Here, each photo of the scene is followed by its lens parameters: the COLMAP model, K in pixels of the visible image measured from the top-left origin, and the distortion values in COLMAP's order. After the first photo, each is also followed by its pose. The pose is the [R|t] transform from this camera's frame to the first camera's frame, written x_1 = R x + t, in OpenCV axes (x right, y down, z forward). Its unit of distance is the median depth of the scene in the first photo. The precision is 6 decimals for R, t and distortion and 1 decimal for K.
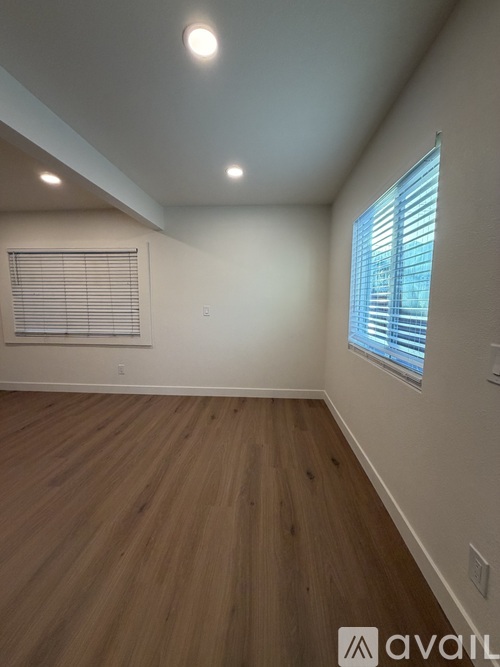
lens RADIAL K [[266.3, 0, 252.2], [0, 266.3, 331.4], [0, 0, 1]] dist [0.002231, -0.000121]
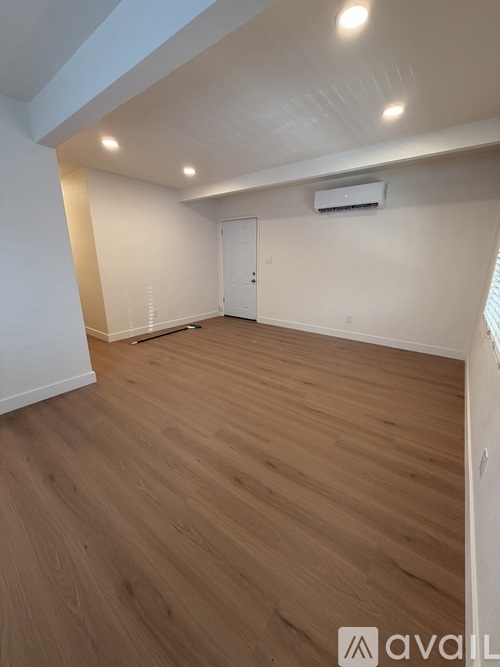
lens RADIAL K [[266.3, 0, 249.2], [0, 266.3, 331.8], [0, 0, 1]] dist [0.002231, -0.000121]
pose [[-0.565254, 0.214610, -0.796511, -0.090588], [-0.101949, 0.939989, 0.325618, -0.131682], [0.818593, 0.265260, -0.509453, 1.113689]]
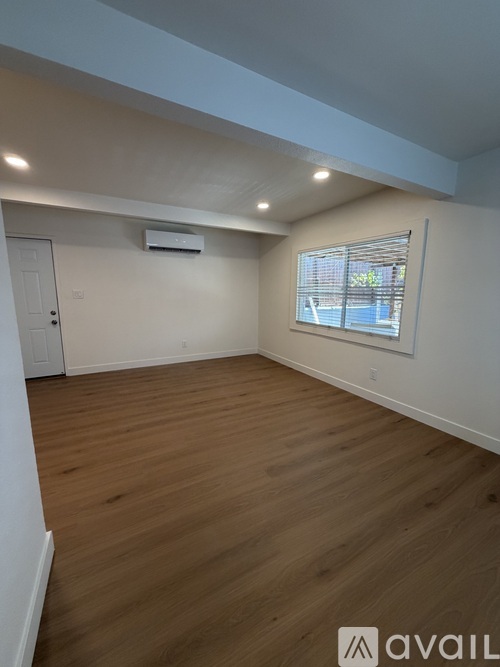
lens RADIAL K [[266.3, 0, 249.5], [0, 266.3, 331.2], [0, 0, 1]] dist [0.002231, -0.000121]
pose [[0.529018, 0.128140, -0.838880, 0.017231], [-0.101736, 0.990981, 0.087217, -0.041602], [0.842490, 0.039205, 0.537283, 0.221755]]
